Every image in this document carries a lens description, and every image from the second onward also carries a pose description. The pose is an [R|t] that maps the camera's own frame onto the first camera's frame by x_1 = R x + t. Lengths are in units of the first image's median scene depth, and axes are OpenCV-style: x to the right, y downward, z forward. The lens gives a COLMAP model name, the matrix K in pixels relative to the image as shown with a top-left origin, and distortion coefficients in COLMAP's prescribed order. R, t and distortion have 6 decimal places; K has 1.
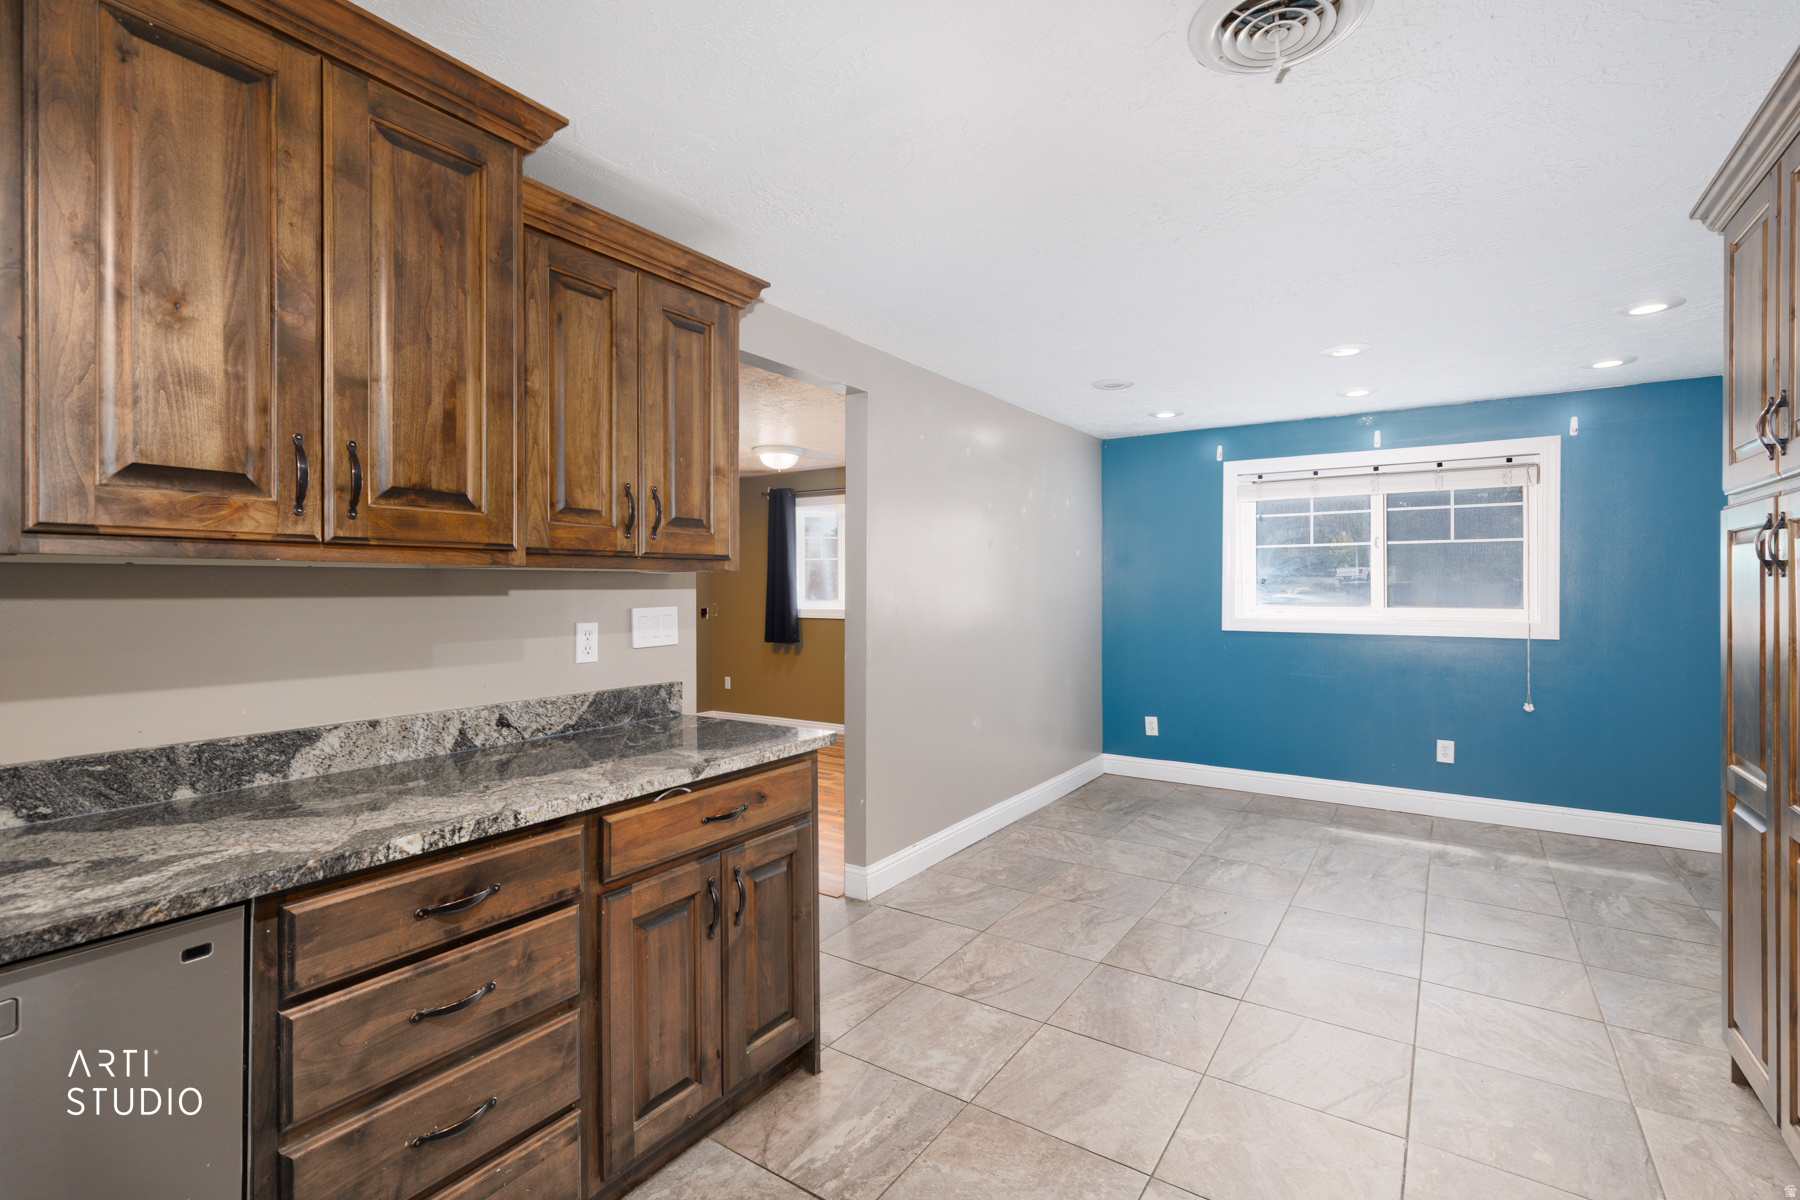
lens RADIAL K [[803.5, 0, 903.8], [0, 803.5, 584.8], [0, 0, 1]] dist [0.003757, -0.000078]
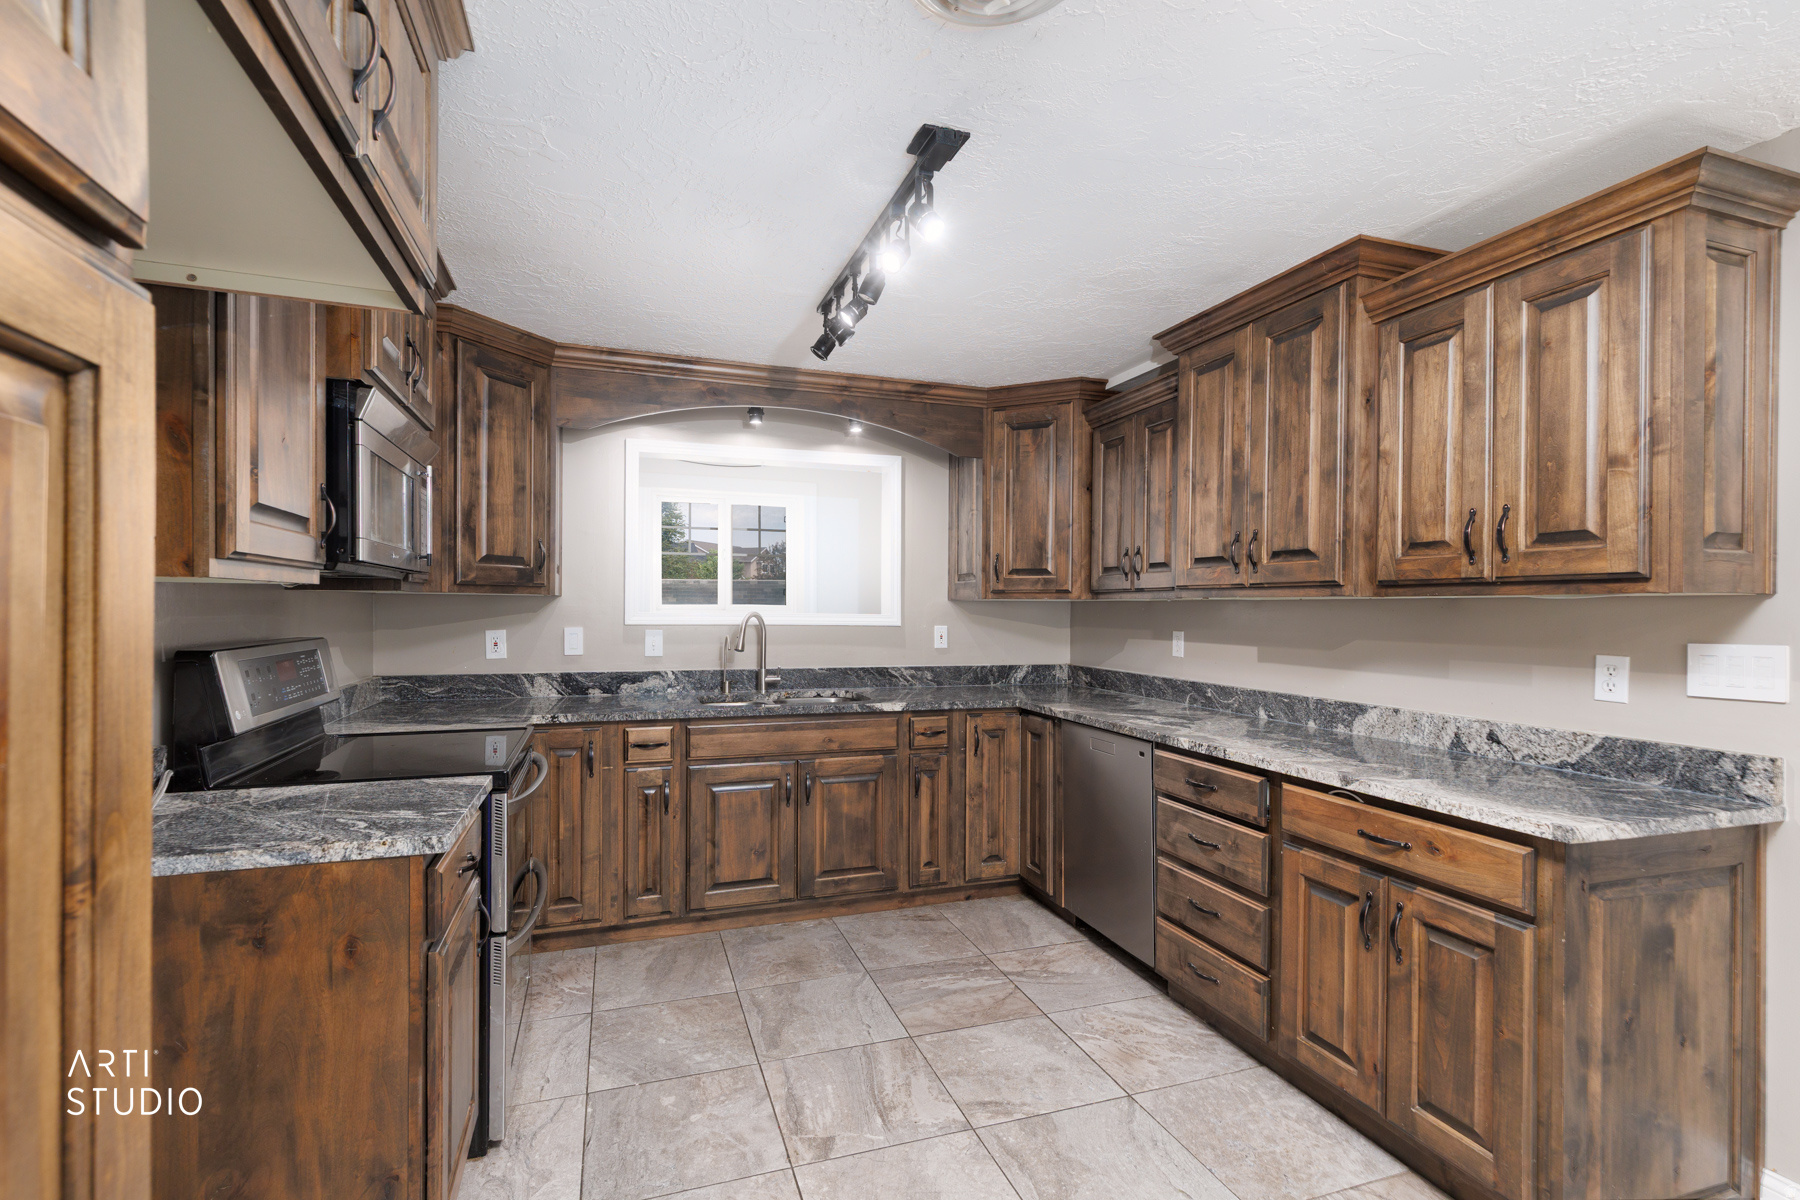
lens RADIAL K [[828.1, 0, 896.0], [0, 828.1, 611.2], [0, 0, 1]] dist [0.001368, 0.000071]
pose [[-0.599577, 0.001634, -0.800316, 0.778870], [-0.004327, 0.999977, 0.005283, -0.002311], [0.800306, 0.006630, -0.599556, 0.905626]]
